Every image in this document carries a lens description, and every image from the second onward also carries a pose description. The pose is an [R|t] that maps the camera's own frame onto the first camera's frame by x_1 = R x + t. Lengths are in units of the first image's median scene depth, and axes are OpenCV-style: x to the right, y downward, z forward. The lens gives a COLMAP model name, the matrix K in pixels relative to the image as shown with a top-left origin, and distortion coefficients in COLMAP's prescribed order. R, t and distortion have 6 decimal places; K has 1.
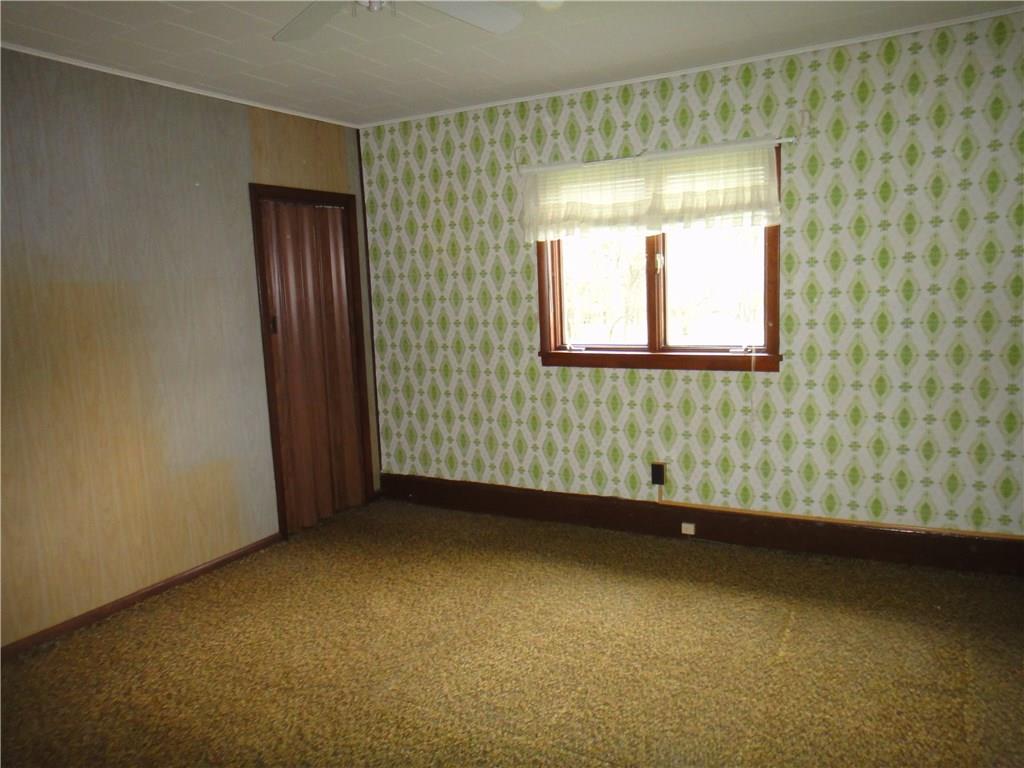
lens RADIAL K [[758.3, 0, 511.7], [0, 758.3, 387.1], [0, 0, 1]] dist [-0.003931, -0.002683]
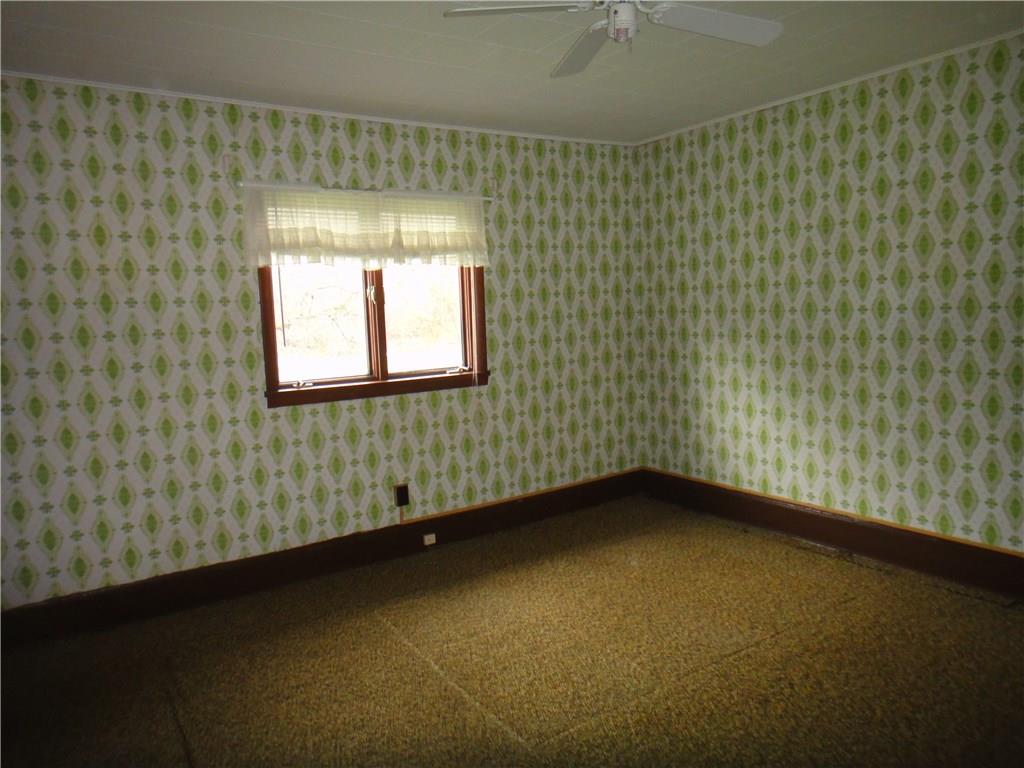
lens RADIAL K [[770.1, 0, 511.7], [0, 770.1, 379.7], [0, 0, 1]] dist [-0.004735, 0.000454]
pose [[0.423693, -0.068442, 0.903217, -0.686206], [0.140737, 0.990006, 0.009000, -0.031191], [-0.894806, 0.123303, 0.429091, 0.393373]]
